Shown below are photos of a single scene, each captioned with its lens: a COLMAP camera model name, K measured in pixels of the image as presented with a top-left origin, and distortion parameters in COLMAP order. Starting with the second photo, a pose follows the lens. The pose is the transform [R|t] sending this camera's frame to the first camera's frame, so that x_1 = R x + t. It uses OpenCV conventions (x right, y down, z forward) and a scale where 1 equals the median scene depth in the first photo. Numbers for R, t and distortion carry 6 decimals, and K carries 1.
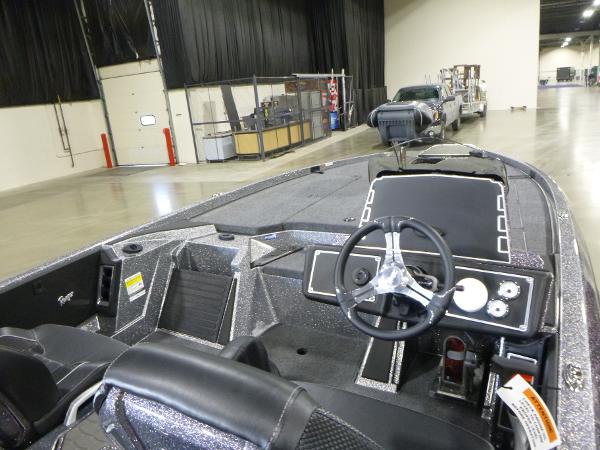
lens RADIAL K [[443.9, 0, 300.0], [0, 443.9, 225.0], [0, 0, 1]] dist [-0.061929, -0.000923]
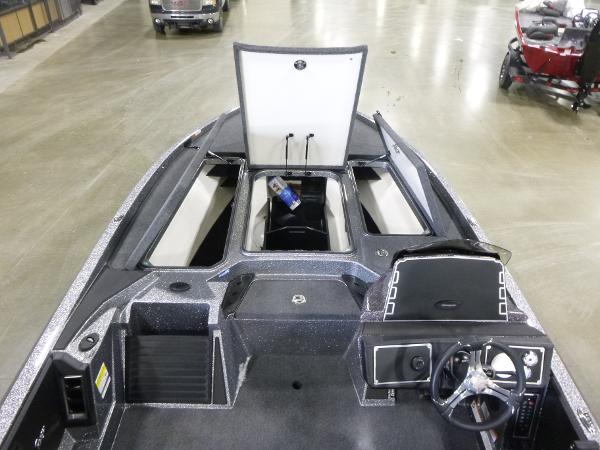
lens RADIAL K [[443.9, 0, 300.0], [0, 443.9, 225.0], [0, 0, 1]] dist [-0.061929, -0.000923]
pose [[0.851330, -0.201322, 0.484465, -0.523980], [0.049556, 0.950171, 0.307766, -0.510914], [-0.522285, -0.238003, 0.818886, 0.238662]]
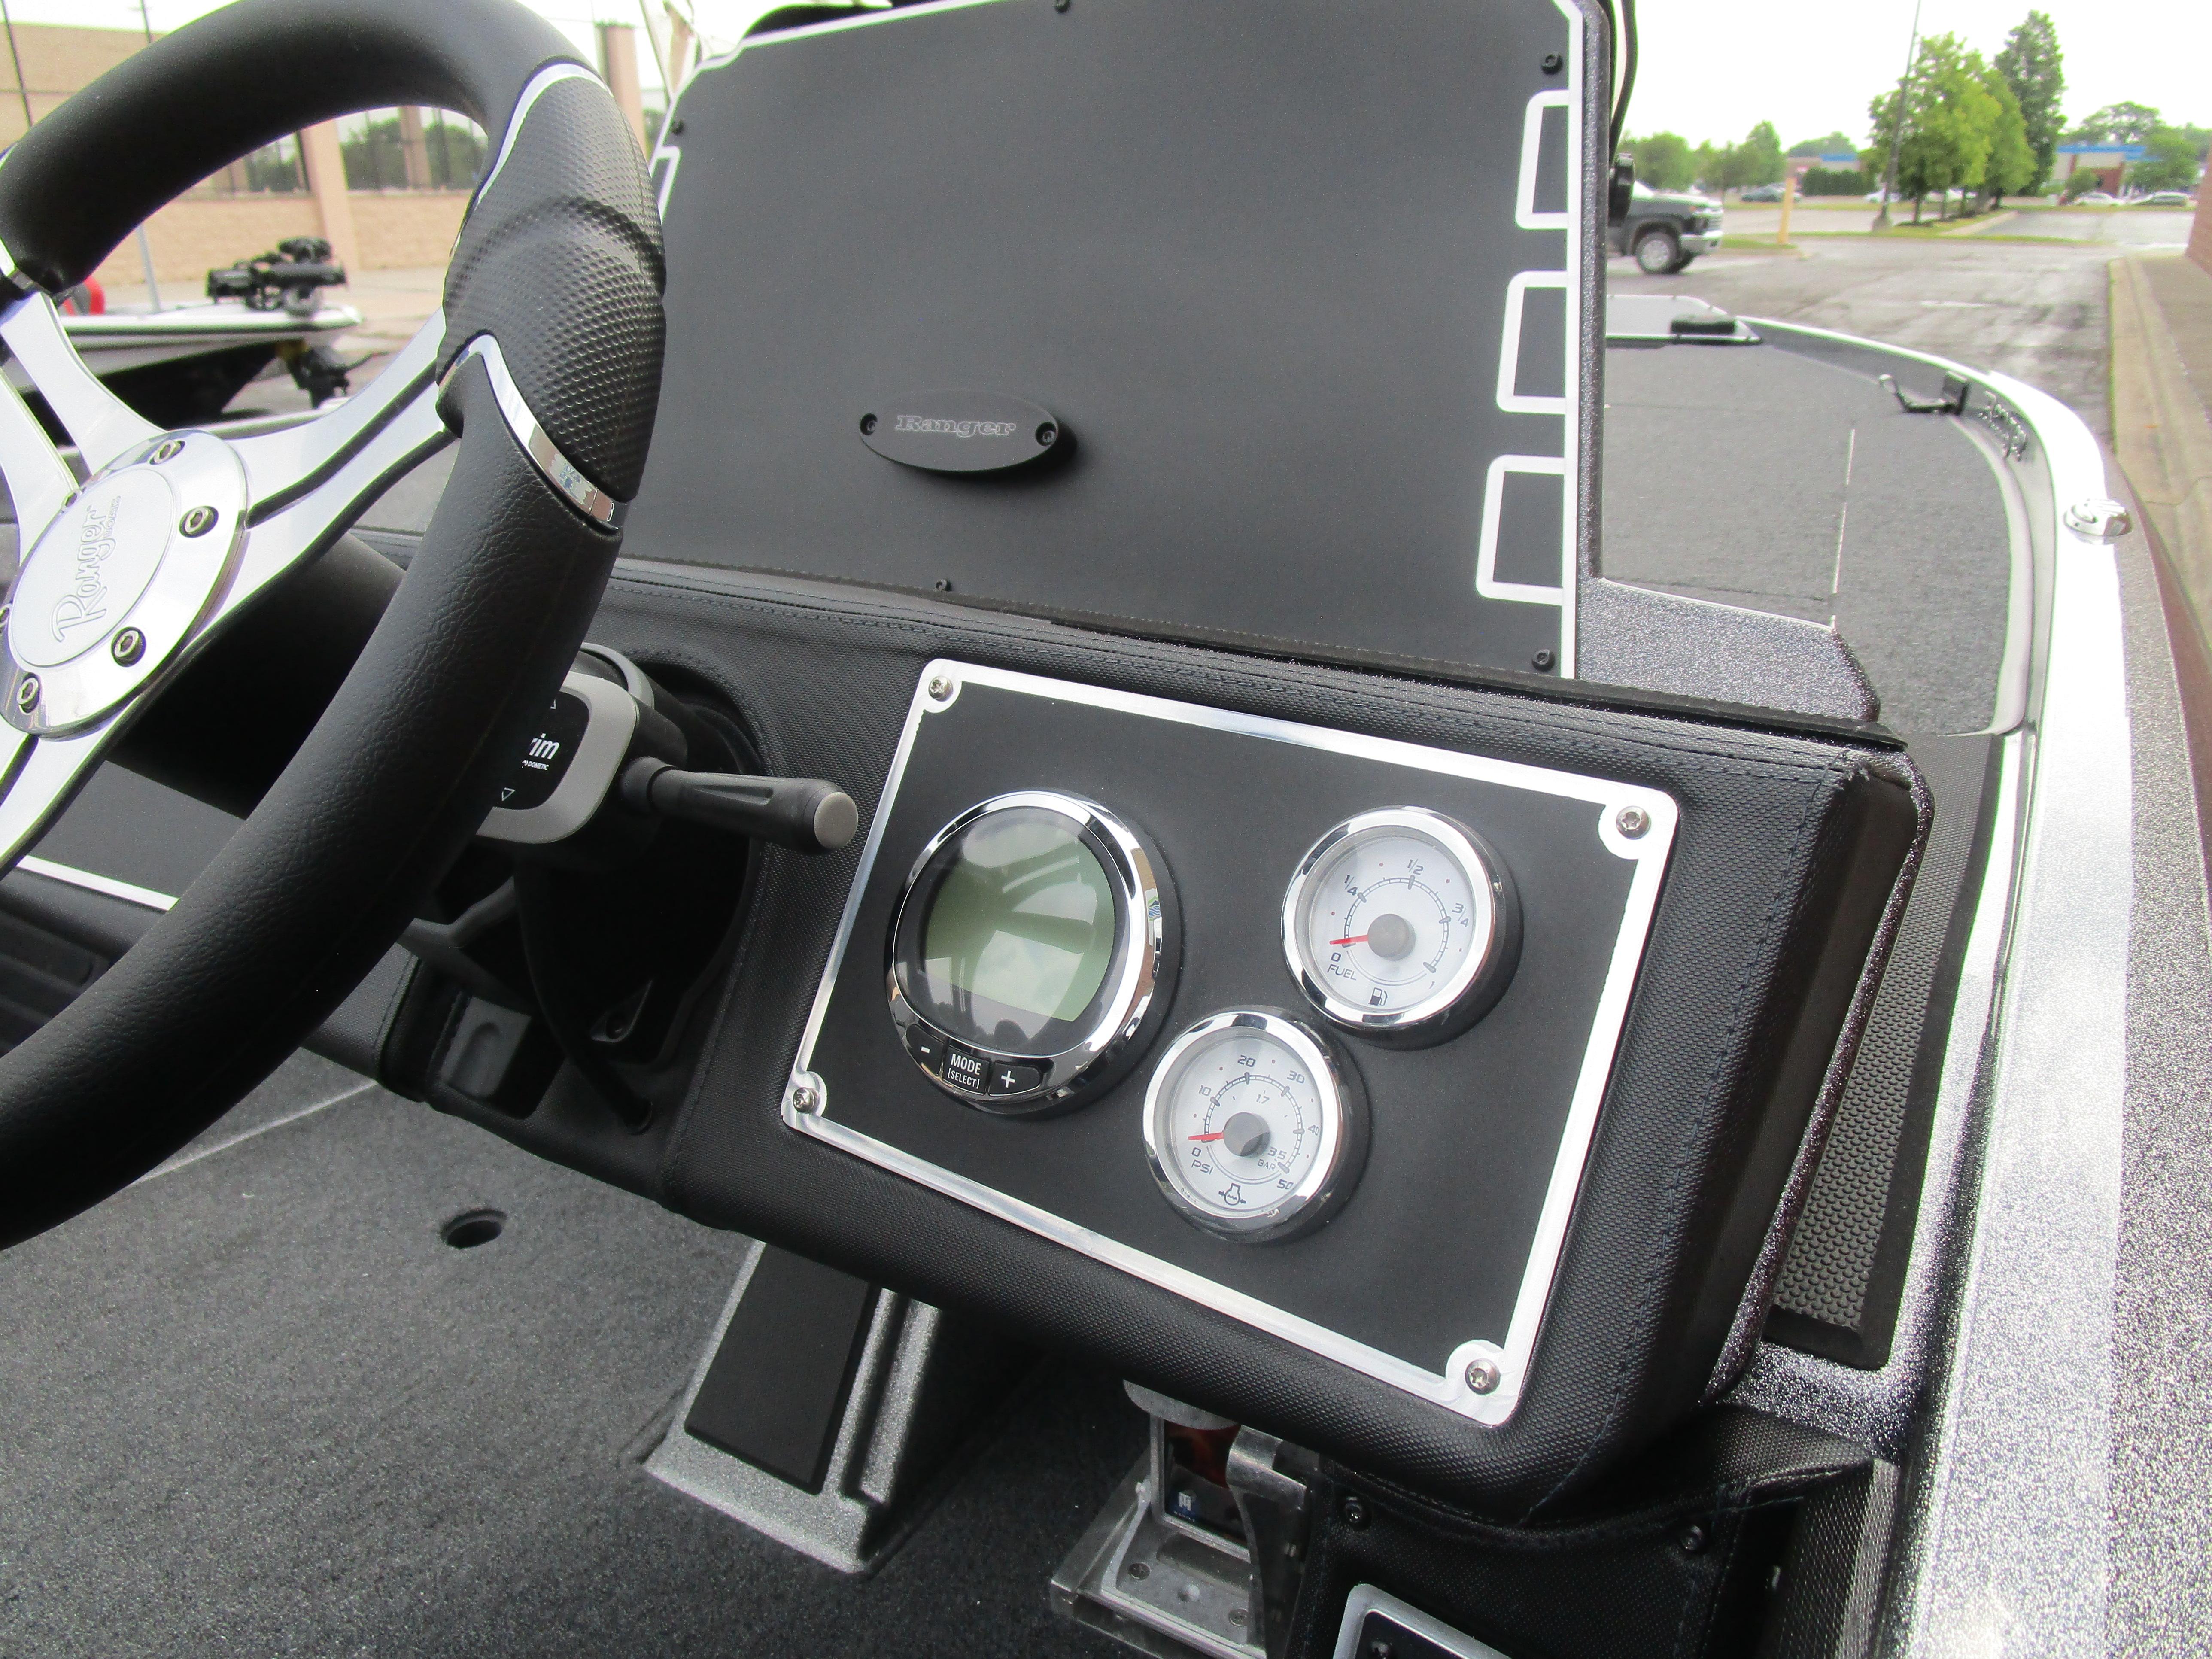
lens RADIAL K [[1588.8, 0, 1099.4], [0, 1588.8, 876.8], [0, 0, 1]] dist [-0.035408, 0.007154]
pose [[0.998237, 0.059261, -0.003231, 0.292661], [-0.058496, 0.991626, 0.115136, 0.074216], [0.010027, -0.114744, 0.993344, 0.476514]]
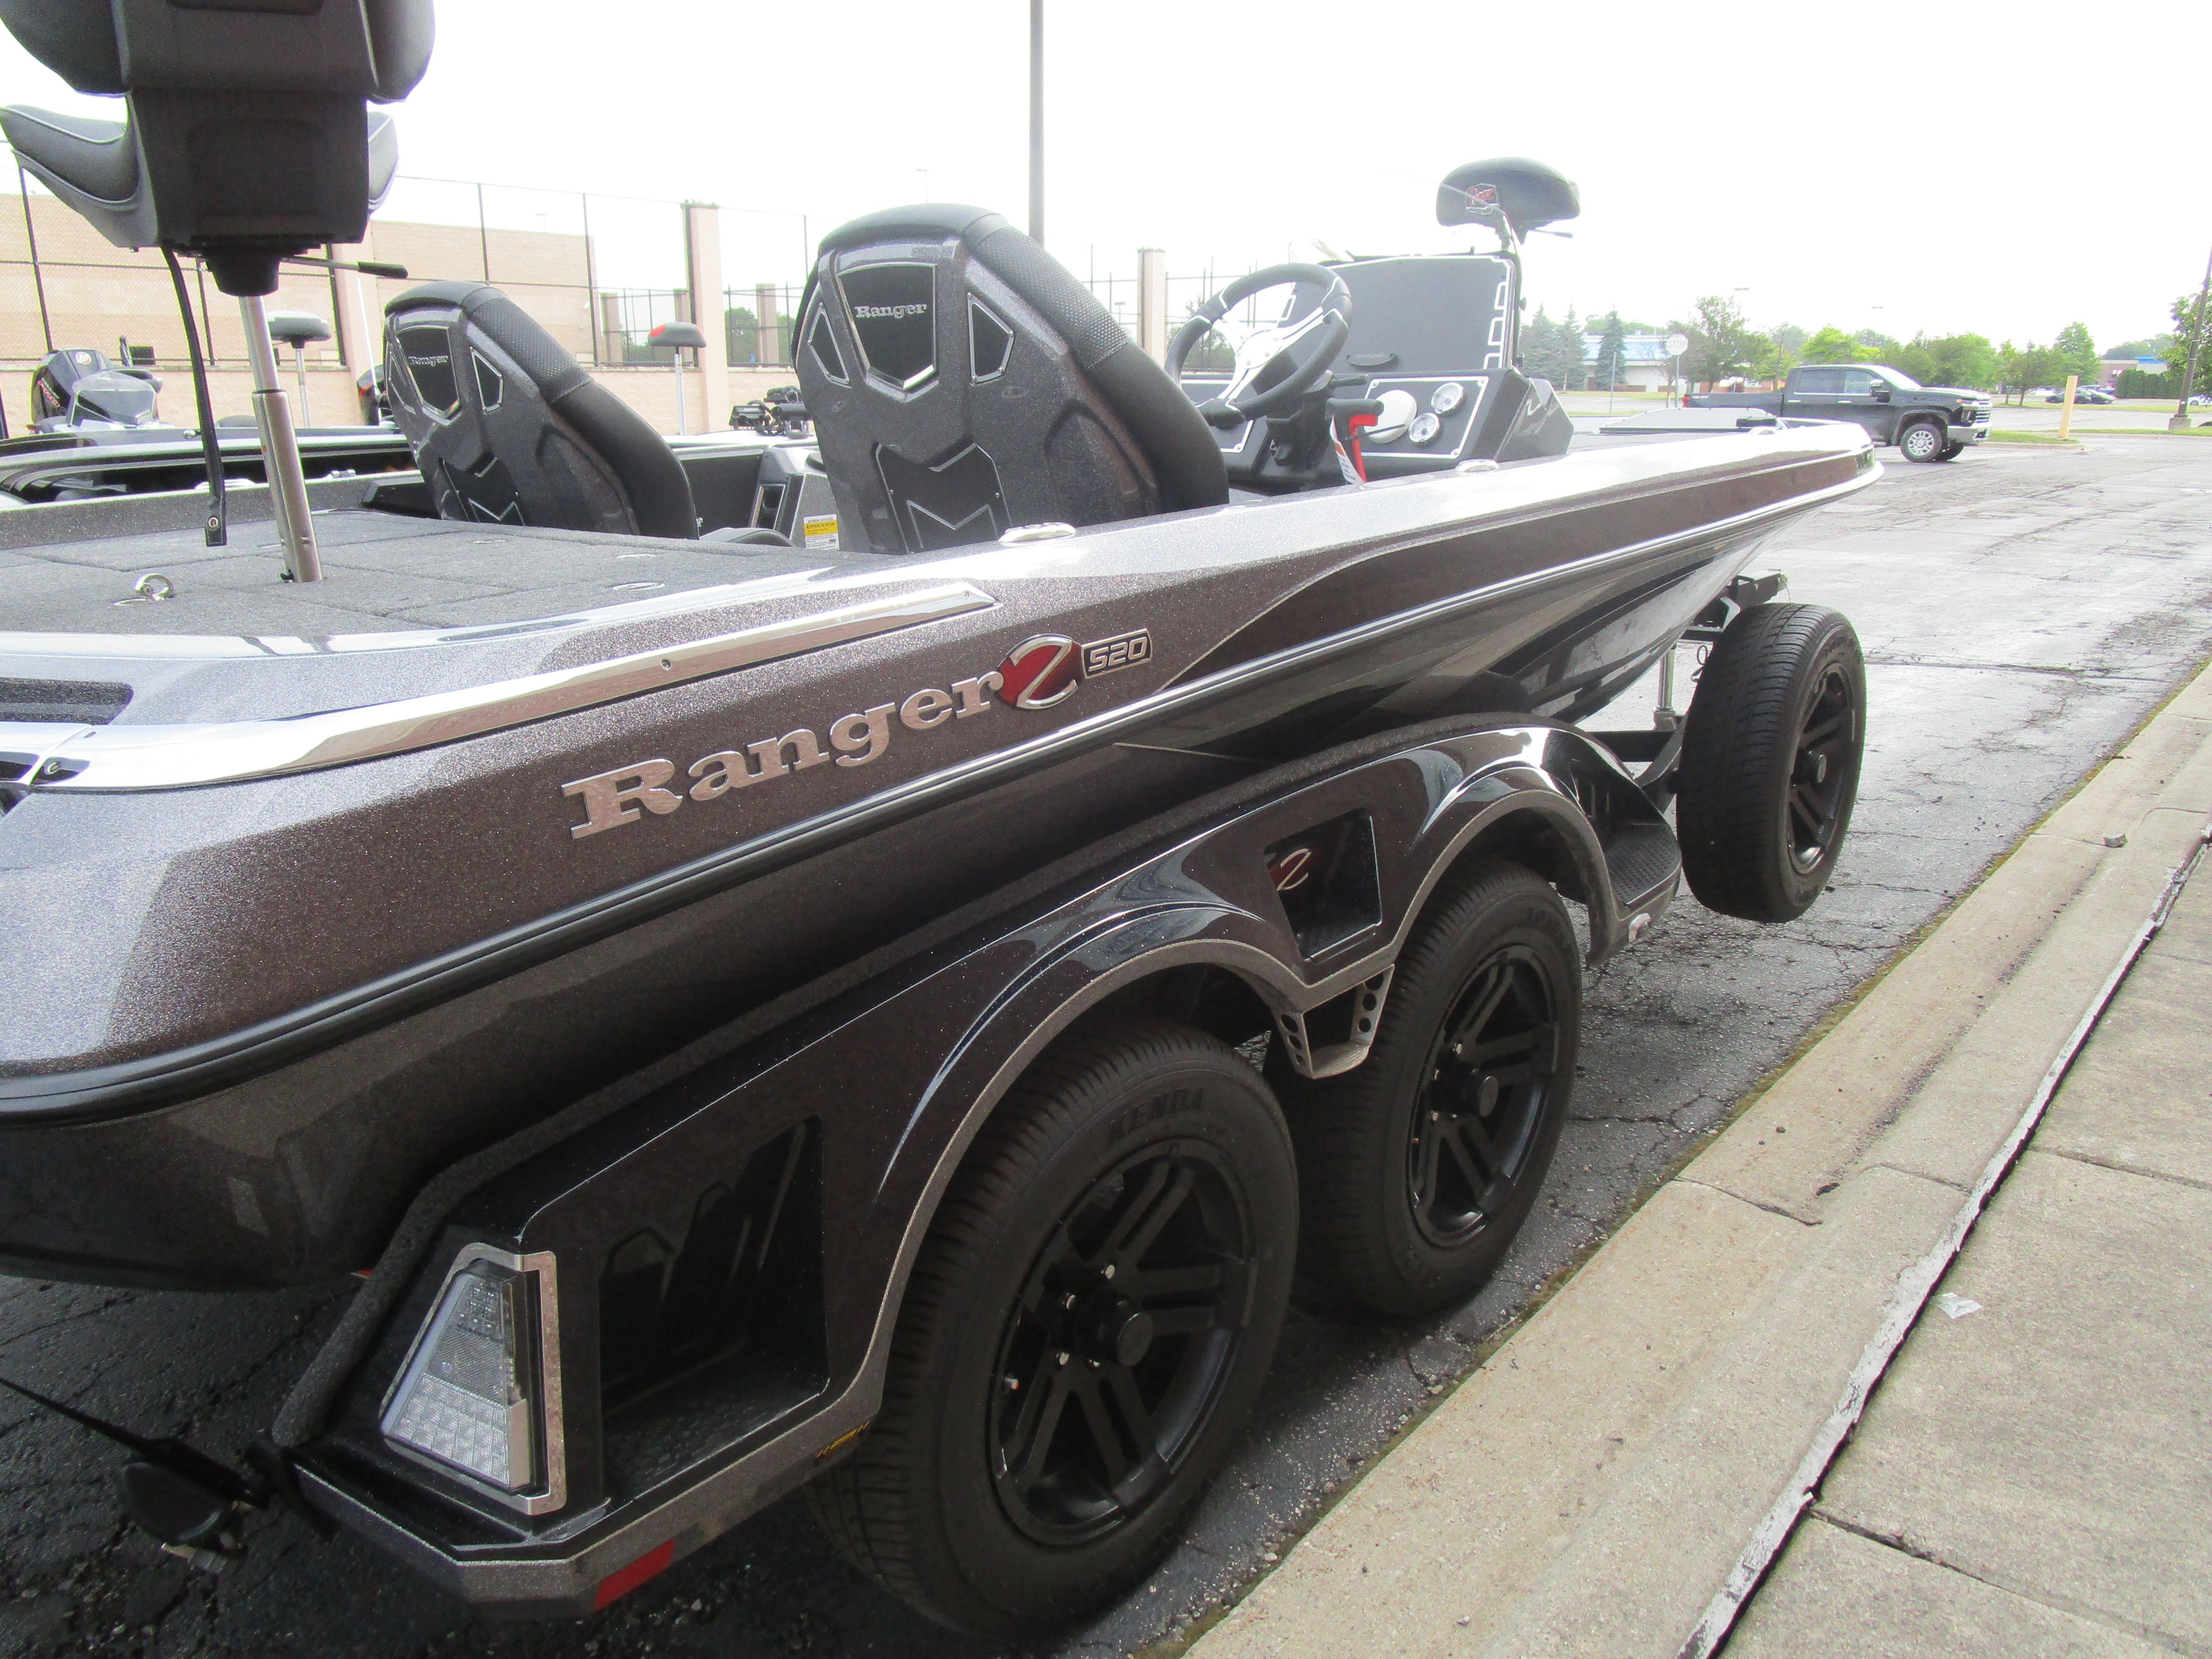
lens RADIAL K [[1588.8, 0, 1099.4], [0, 1588.8, 876.8], [0, 0, 1]] dist [-0.035408, 0.007154]
pose [[0.979199, 0.117995, -0.165065, 0.310817], [-0.115860, 0.993010, 0.022542, 0.550809], [0.166571, -0.002949, 0.986025, -0.816322]]
